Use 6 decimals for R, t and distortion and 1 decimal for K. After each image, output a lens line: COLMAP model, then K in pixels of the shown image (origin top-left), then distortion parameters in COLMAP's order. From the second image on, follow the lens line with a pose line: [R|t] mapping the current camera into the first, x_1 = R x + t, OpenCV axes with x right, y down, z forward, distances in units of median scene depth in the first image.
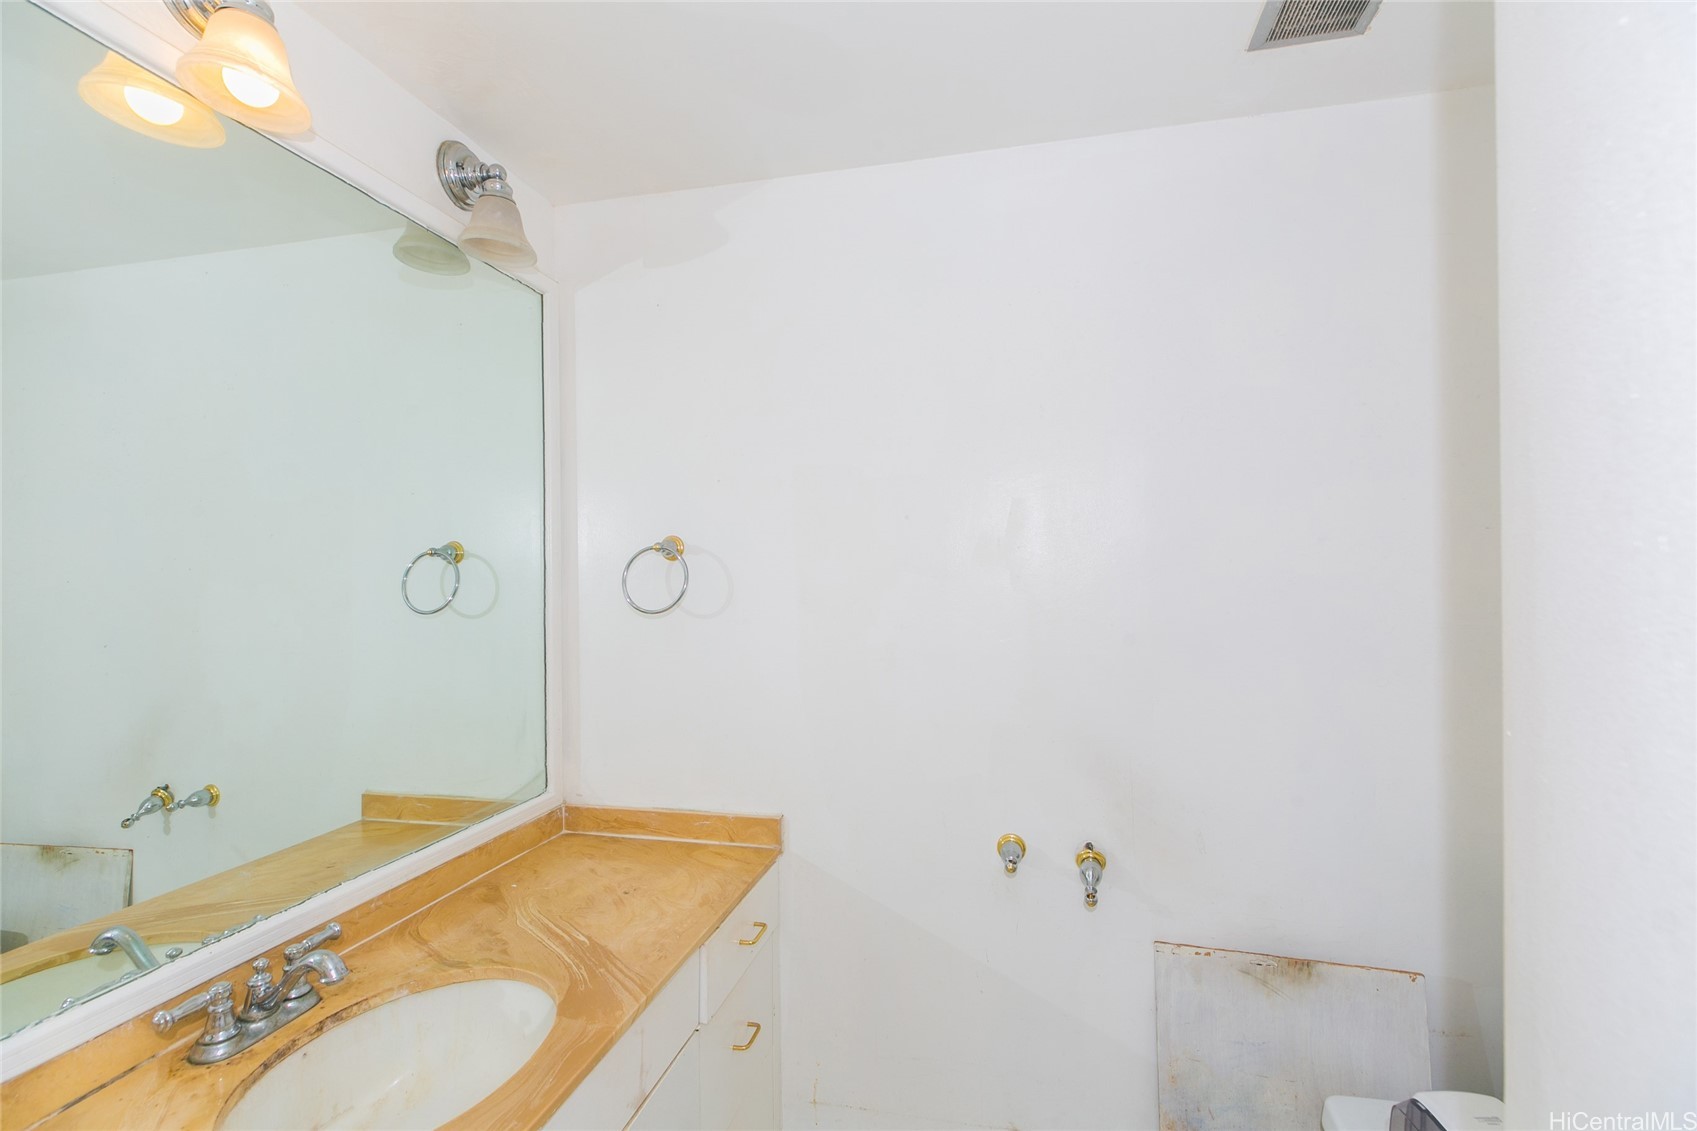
lens RADIAL K [[759.4, 0, 848.5], [0, 759.4, 565.5], [0, 0, 1]] dist [0.009292, -0.007530]
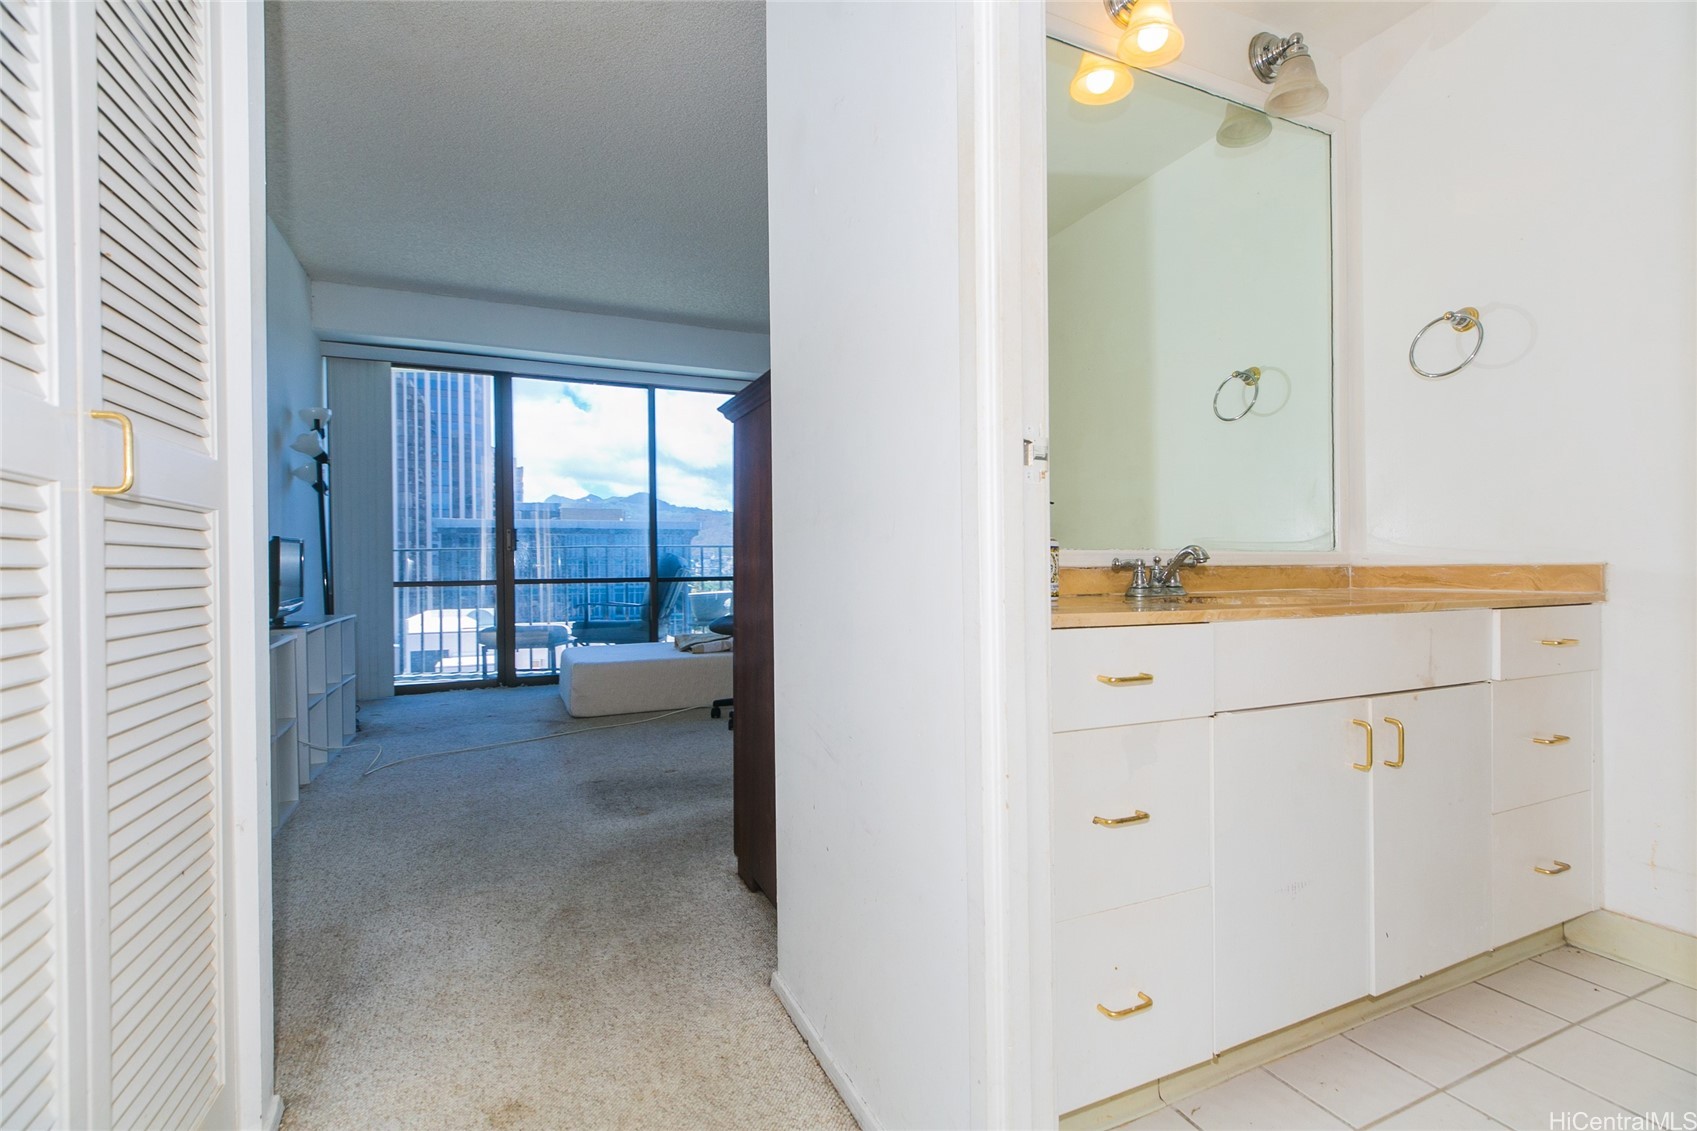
lens RADIAL K [[759.4, 0, 848.5], [0, 759.4, 565.5], [0, 0, 1]] dist [0.009292, -0.007530]
pose [[0.601865, 0.002498, -0.798594, 0.114482], [0.006548, 0.999946, 0.008063, 0.345119], [0.798571, -0.010082, 0.601816, -0.380058]]
